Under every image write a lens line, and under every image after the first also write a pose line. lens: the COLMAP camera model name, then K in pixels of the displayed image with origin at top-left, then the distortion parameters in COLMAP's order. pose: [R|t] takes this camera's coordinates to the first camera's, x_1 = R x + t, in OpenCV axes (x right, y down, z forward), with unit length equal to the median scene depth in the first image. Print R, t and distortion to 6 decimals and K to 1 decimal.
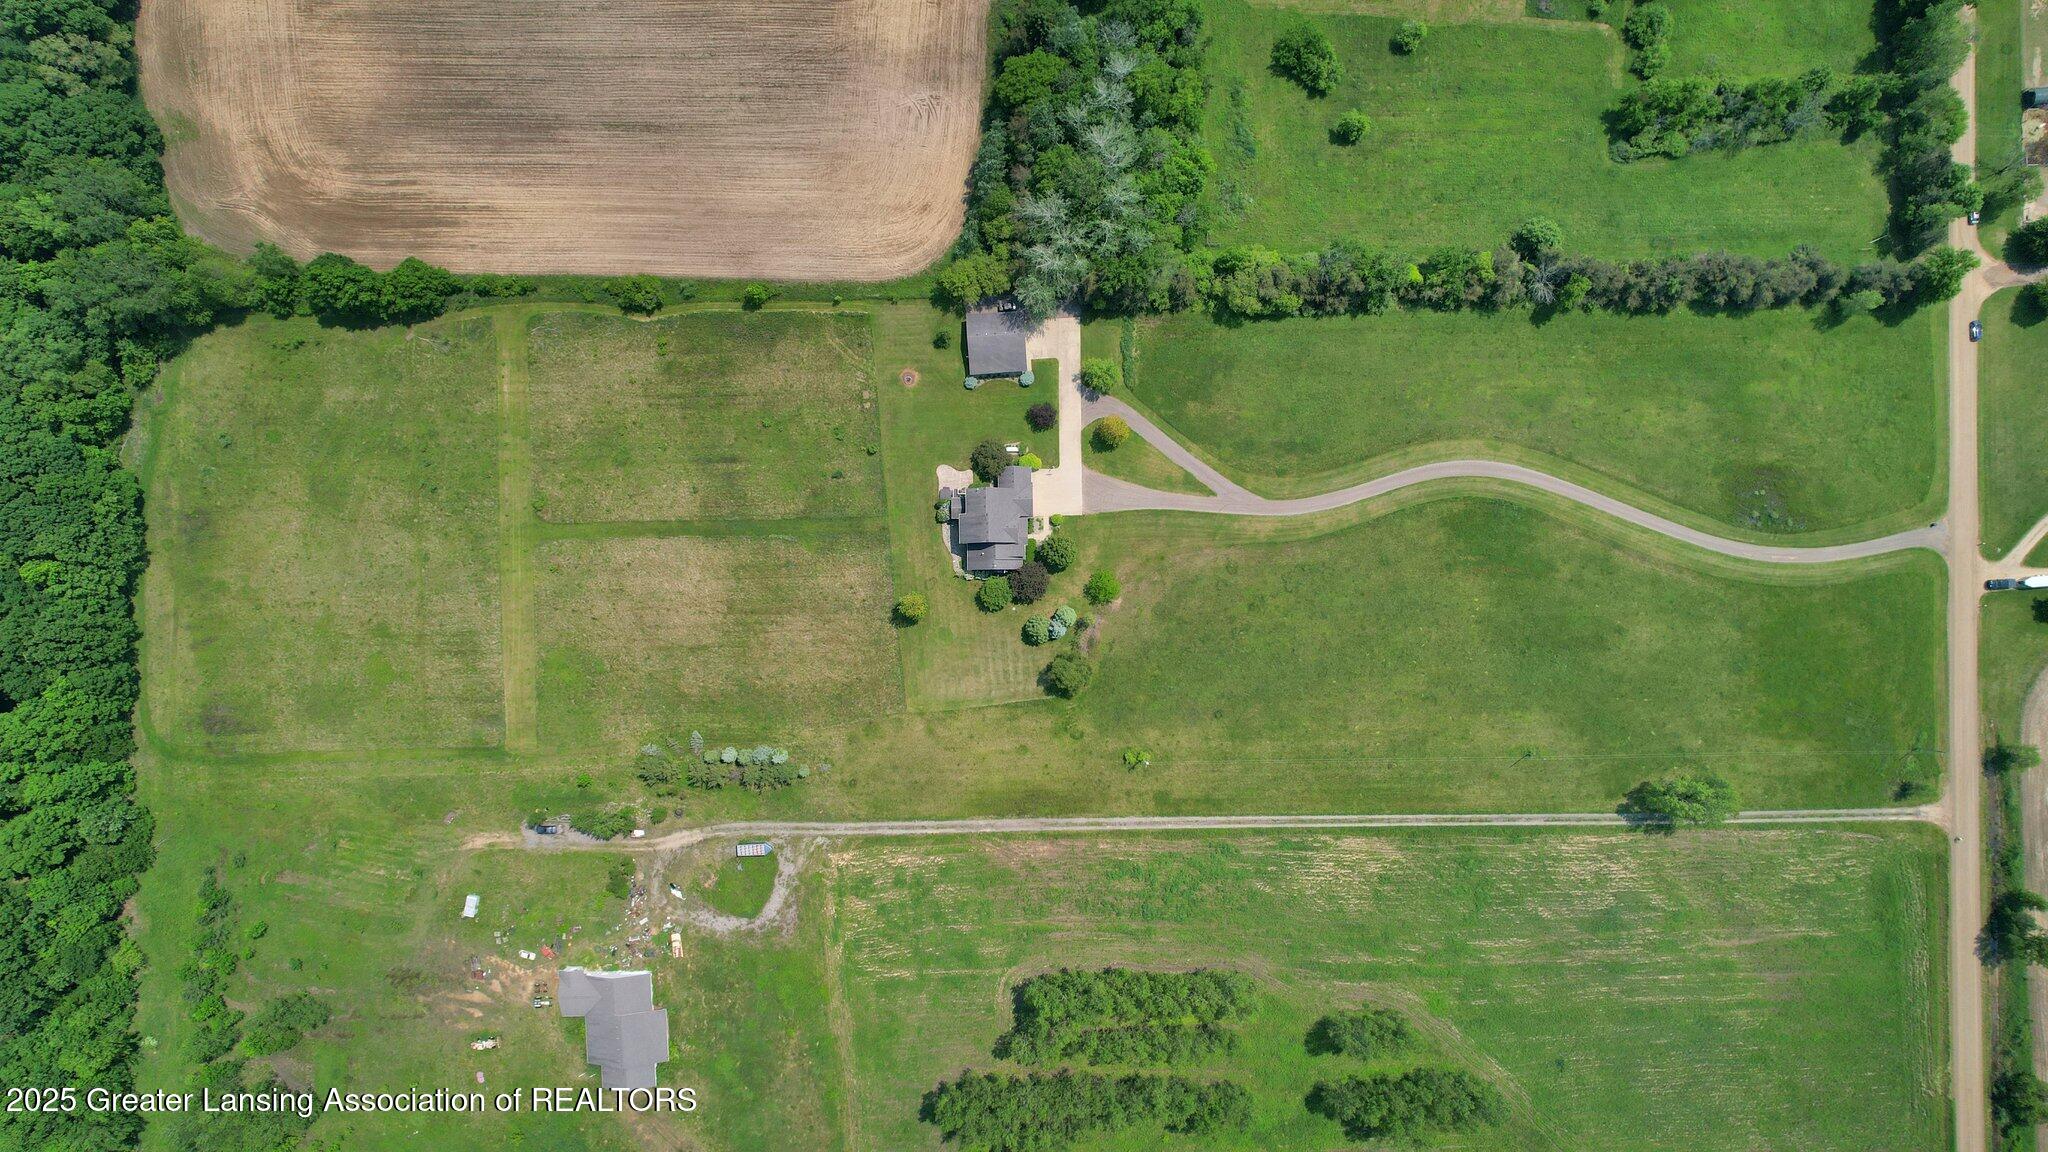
lens RADIAL K [[1347.2, 0, 1024.0], [0, 1347.2, 576.0], [0, 0, 1]] dist [-0.031249, 0.002728]
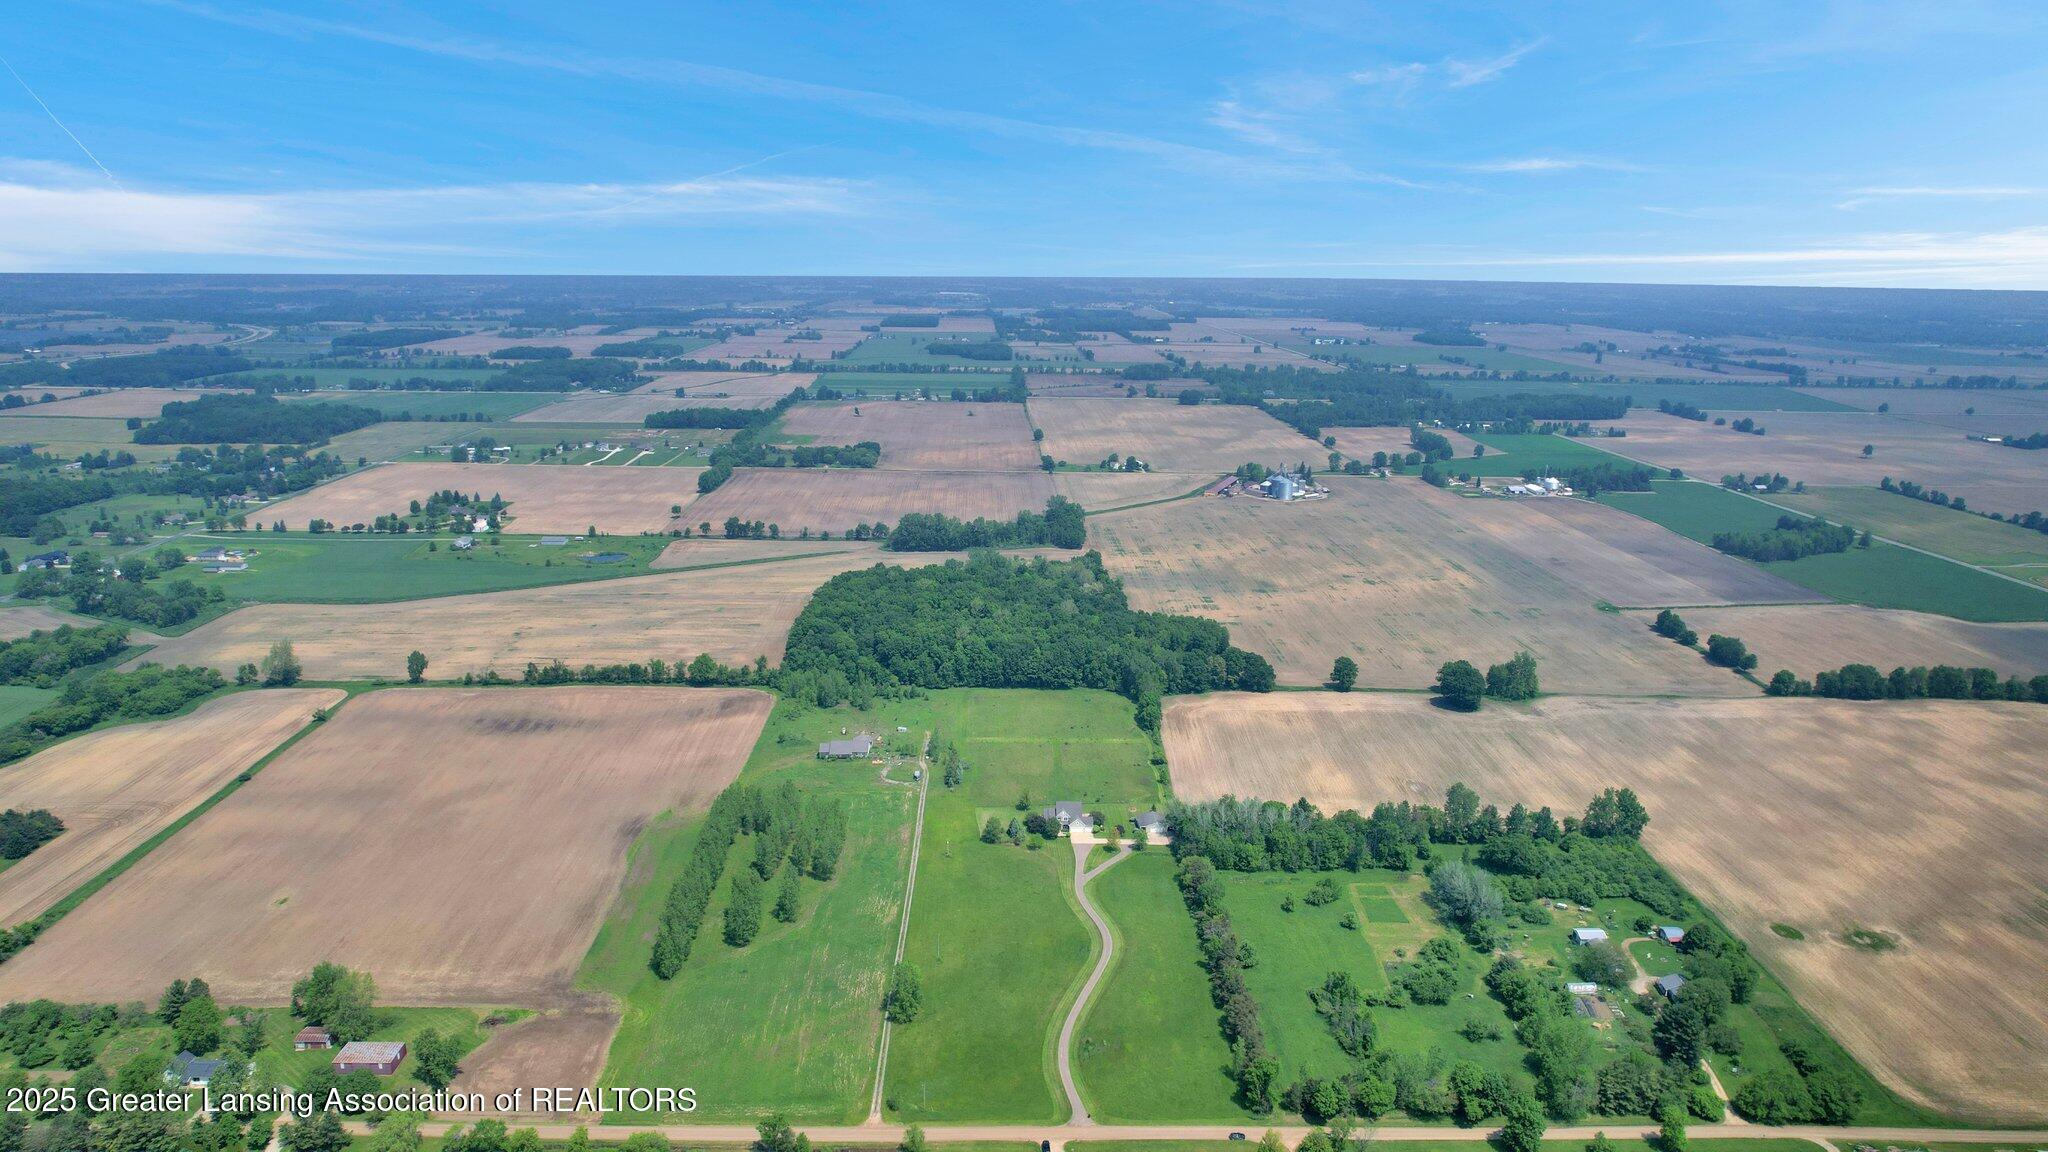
lens RADIAL K [[1347.2, 0, 1024.0], [0, 1347.2, 576.0], [0, 0, 1]] dist [-0.031249, 0.002728]
pose [[0.003791, 0.231018, -0.972942, 1.893438], [-0.999941, -0.009057, -0.006047, 0.040939], [-0.010208, 0.972907, 0.230970, 0.151146]]
